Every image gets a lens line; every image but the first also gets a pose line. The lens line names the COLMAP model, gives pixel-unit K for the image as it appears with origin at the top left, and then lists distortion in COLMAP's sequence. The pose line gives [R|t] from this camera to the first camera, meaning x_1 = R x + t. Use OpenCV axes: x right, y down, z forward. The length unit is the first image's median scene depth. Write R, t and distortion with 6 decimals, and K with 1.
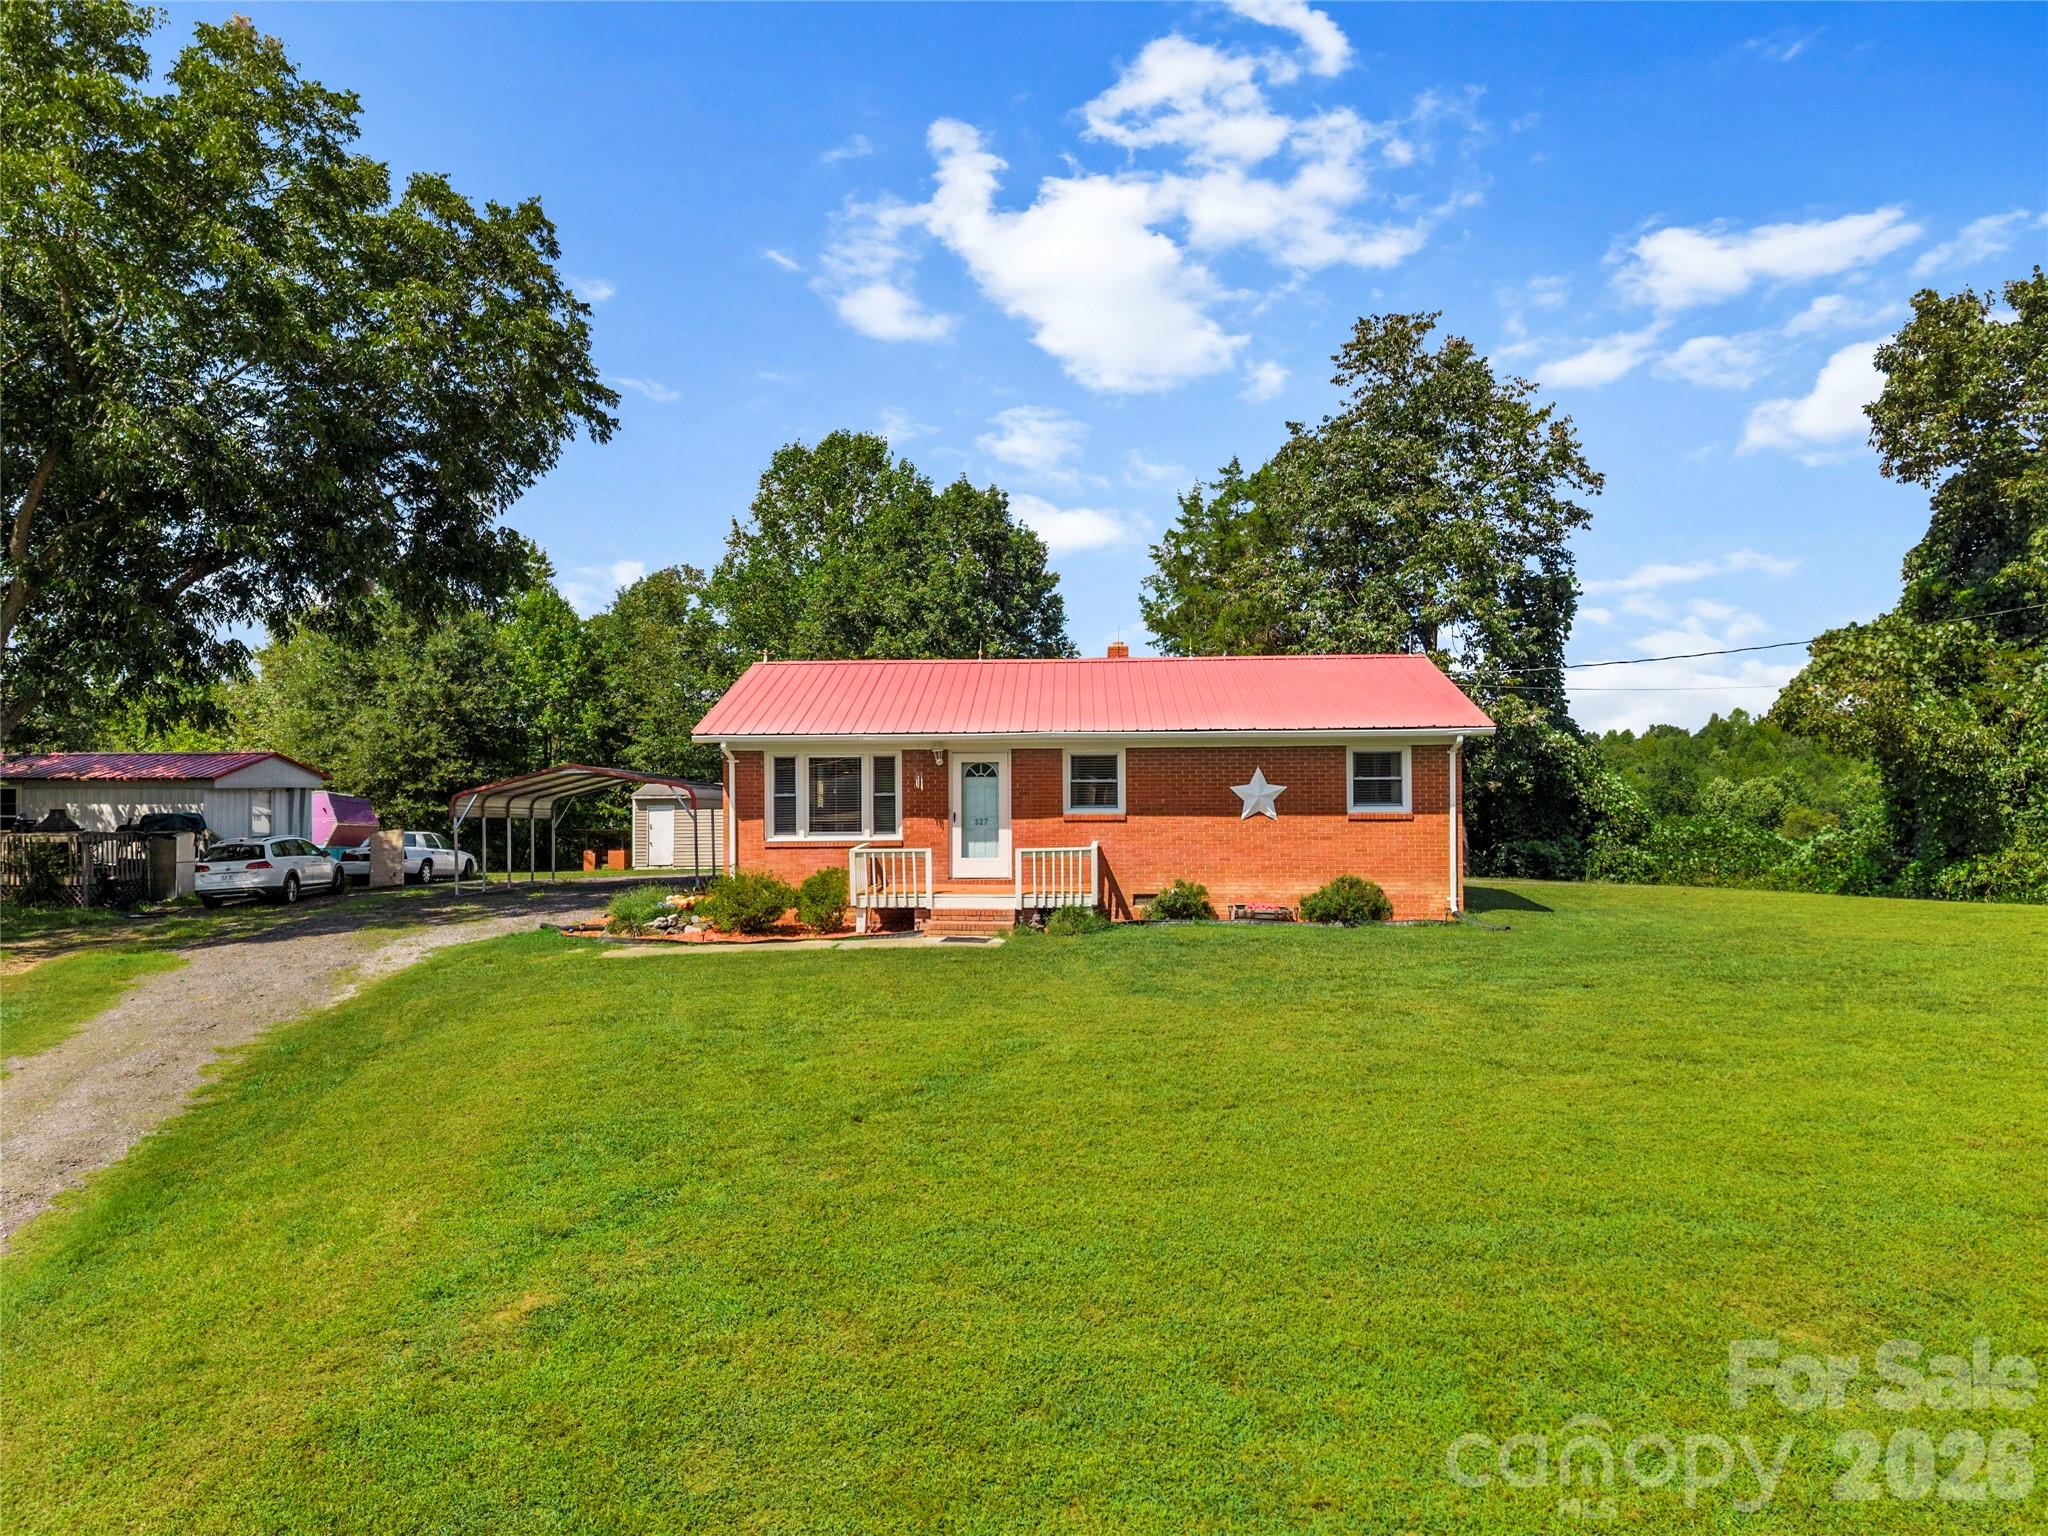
lens RADIAL K [[1373.0, 0, 1024.0], [0, 1373.0, 768.0], [0, 0, 1]] dist [0.048399, -0.060884]
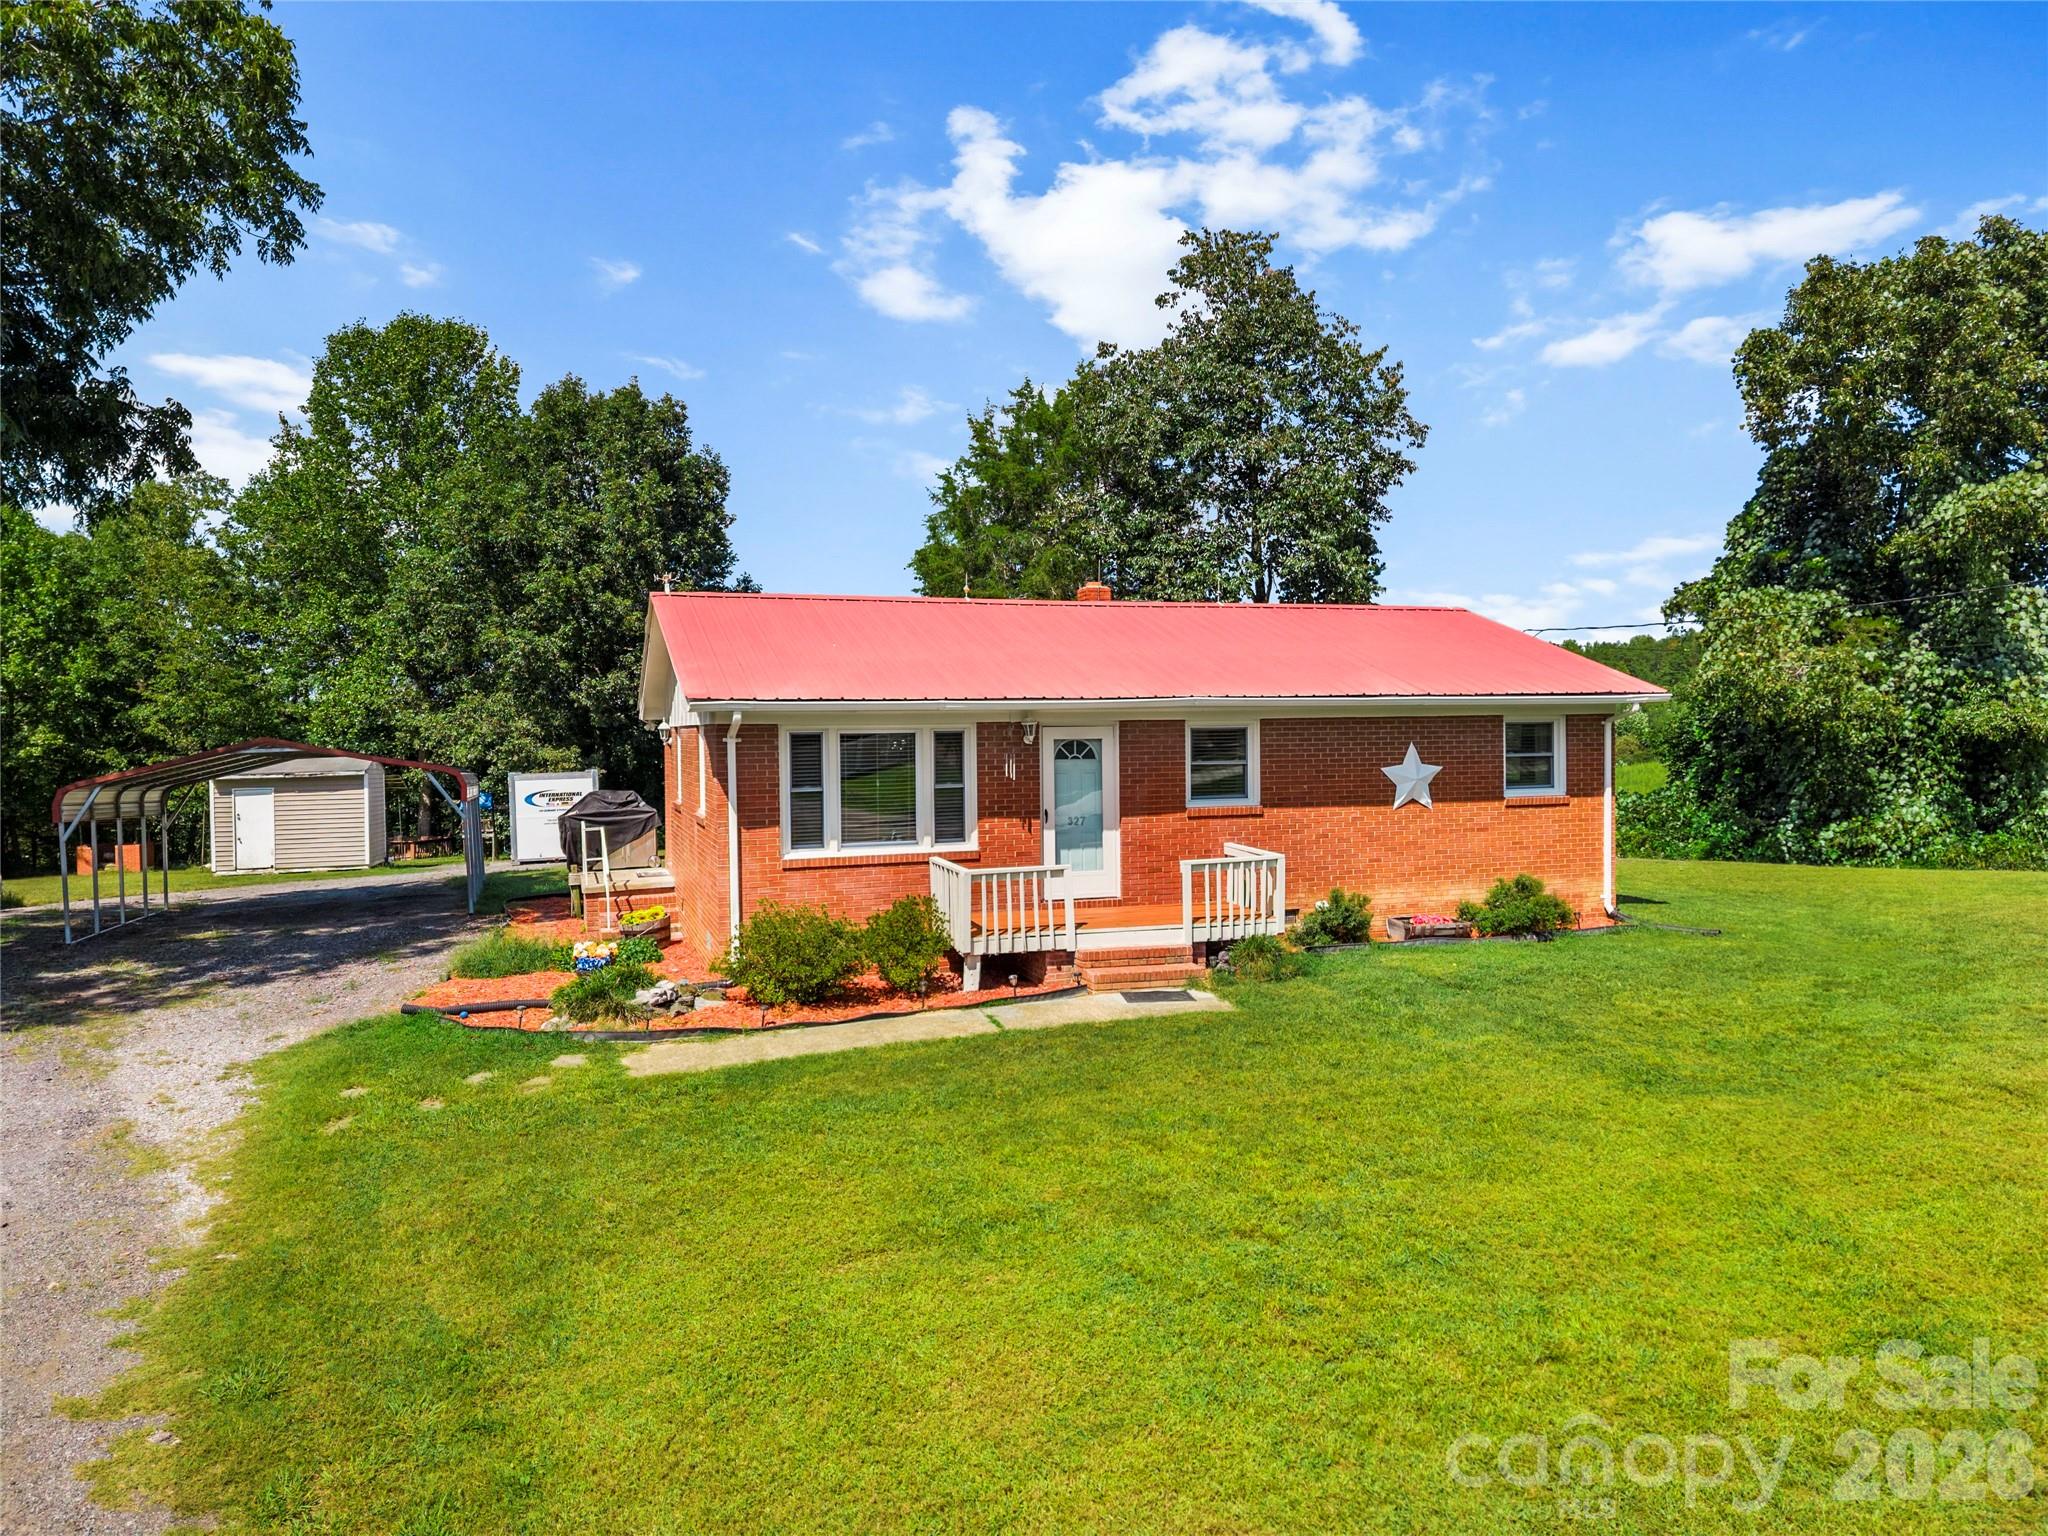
lens RADIAL K [[1373.0, 0, 1024.0], [0, 1373.0, 768.0], [0, 0, 1]] dist [0.048399, -0.060884]
pose [[0.932769, -0.015050, 0.360160, -0.195013], [0.003950, 0.999495, 0.031536, -0.007144], [-0.360453, -0.027993, 0.932357, 0.206840]]
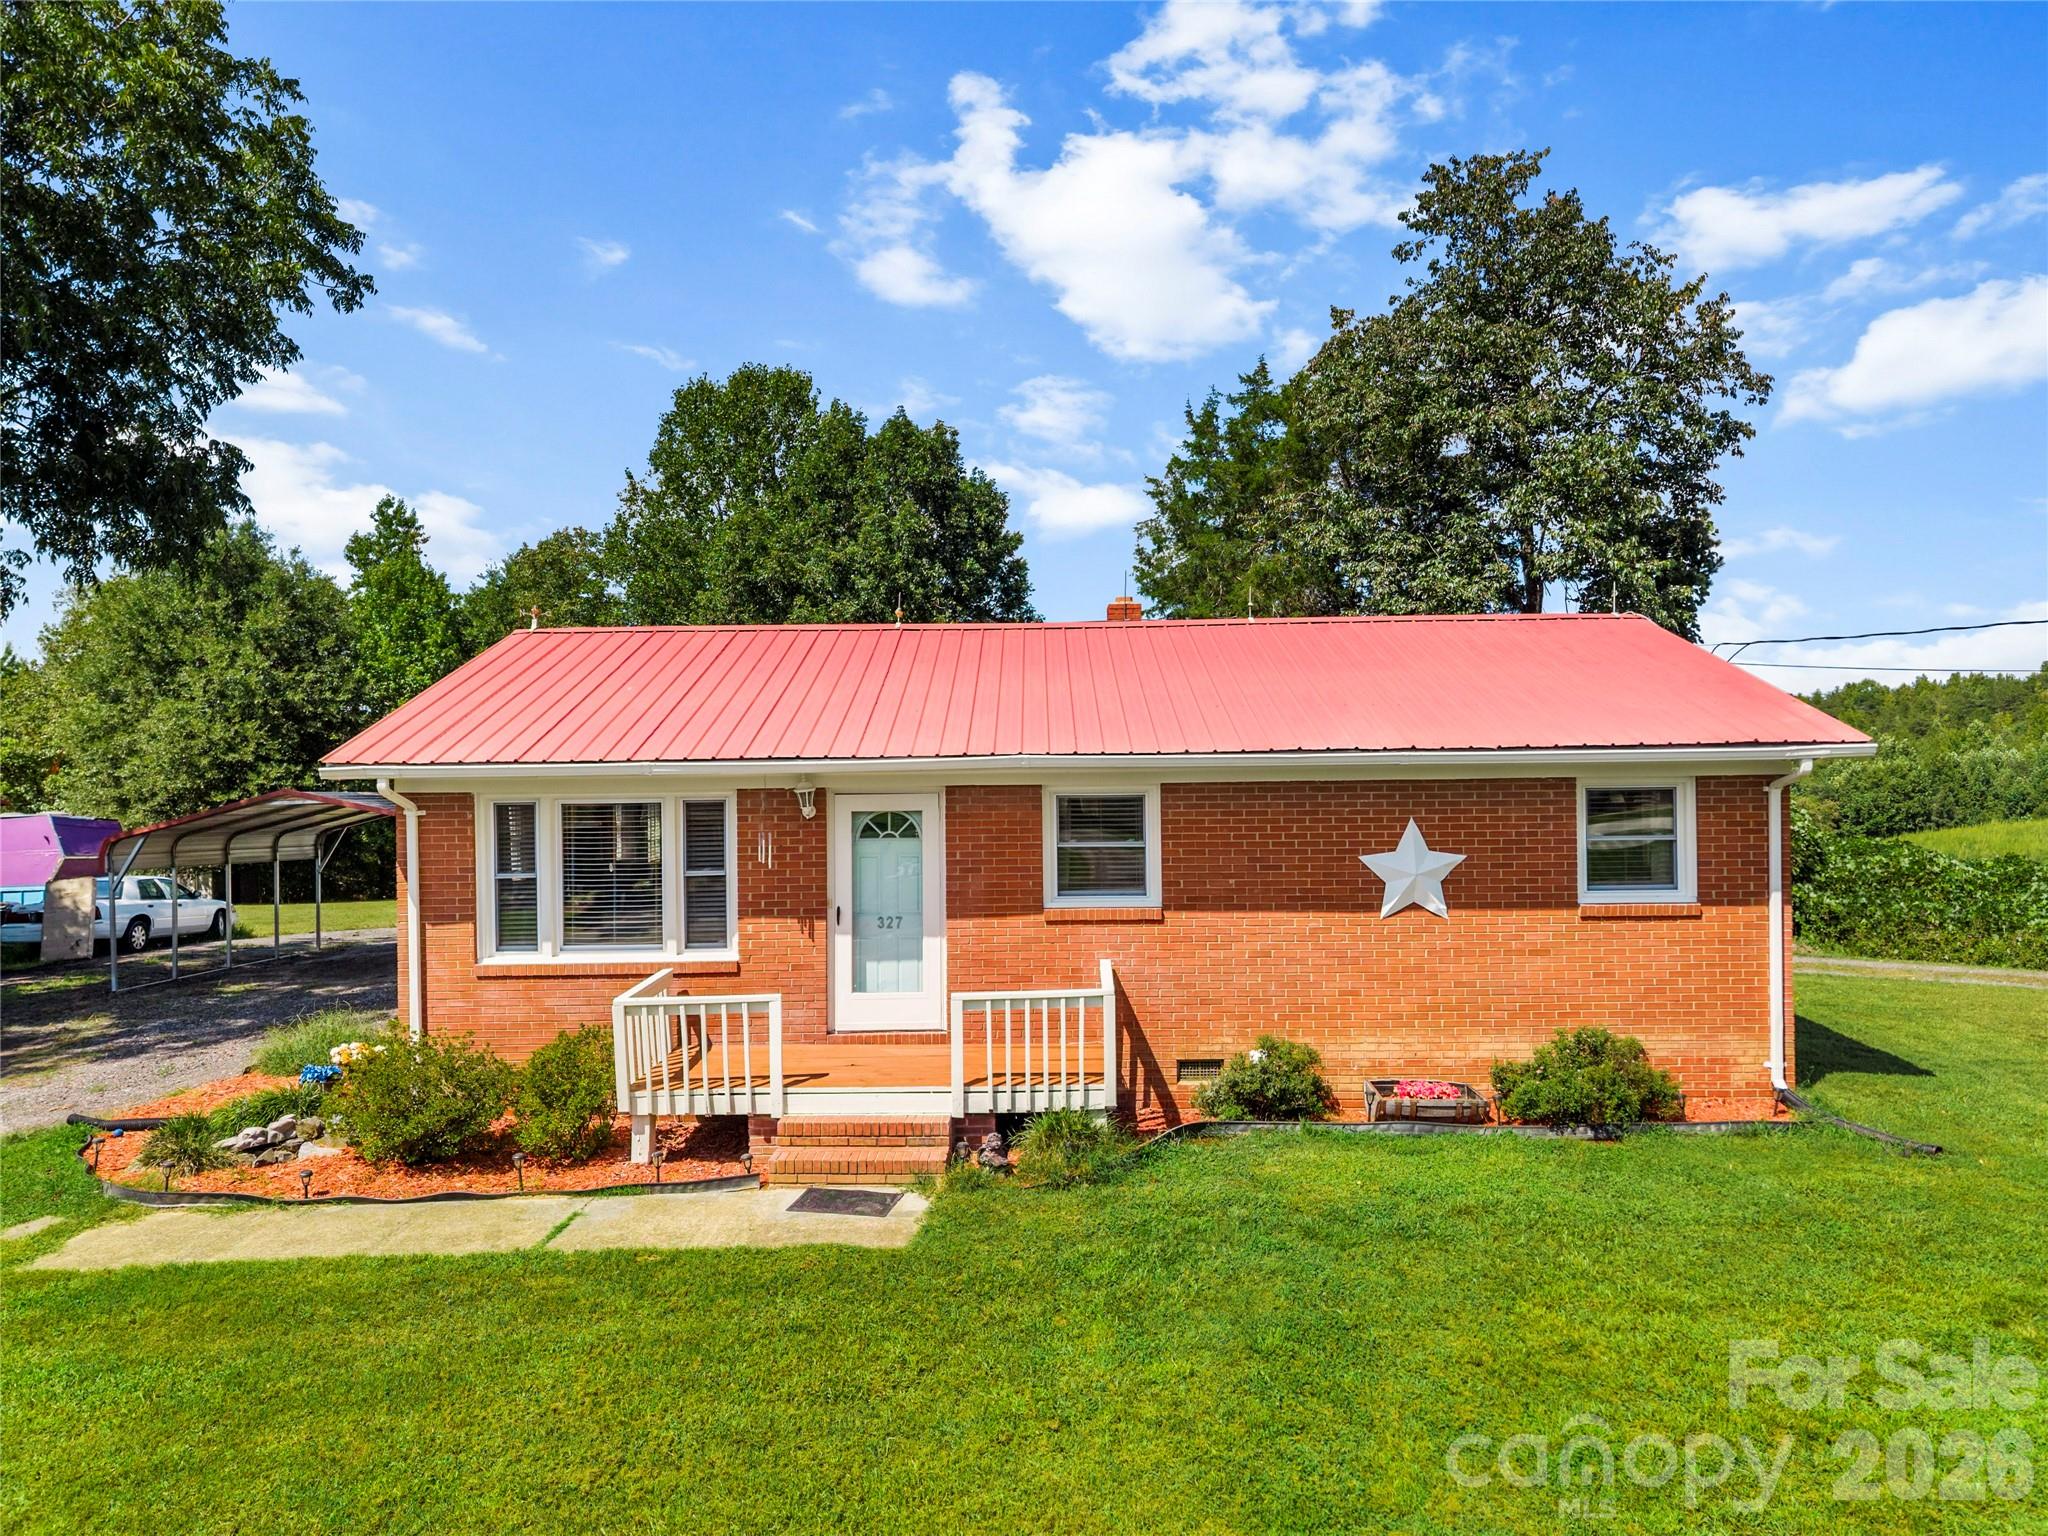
lens RADIAL K [[1373.0, 0, 1024.0], [0, 1373.0, 768.0], [0, 0, 1]] dist [0.048399, -0.060884]
pose [[0.999571, -0.005908, 0.028680, 0.003697], [0.005595, 0.999924, 0.010996, -0.016224], [-0.028743, -0.010831, 0.999528, 0.286743]]
